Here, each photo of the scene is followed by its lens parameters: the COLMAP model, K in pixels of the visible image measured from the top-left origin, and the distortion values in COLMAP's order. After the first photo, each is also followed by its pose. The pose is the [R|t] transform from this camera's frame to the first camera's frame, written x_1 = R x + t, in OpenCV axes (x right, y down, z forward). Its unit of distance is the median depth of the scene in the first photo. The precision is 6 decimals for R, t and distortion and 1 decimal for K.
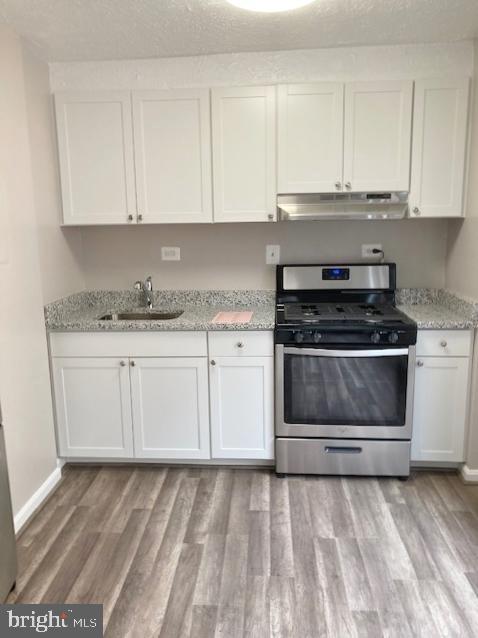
lens RADIAL K [[520.5, 0, 238.4], [0, 520.5, 323.8], [0, 0, 1]] dist [0.008809, 0.010219]
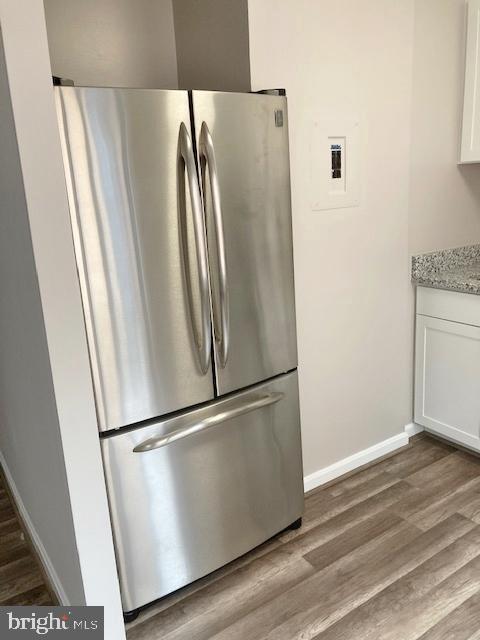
lens RADIAL K [[522.2, 0, 242.8], [0, 522.2, 312.4], [0, 0, 1]] dist [0.008809, 0.010219]
pose [[0.601163, 0.174707, -0.779795, 0.172740], [-0.110734, 0.984608, 0.135226, -0.028039], [0.791417, 0.005057, 0.611256, 0.211125]]
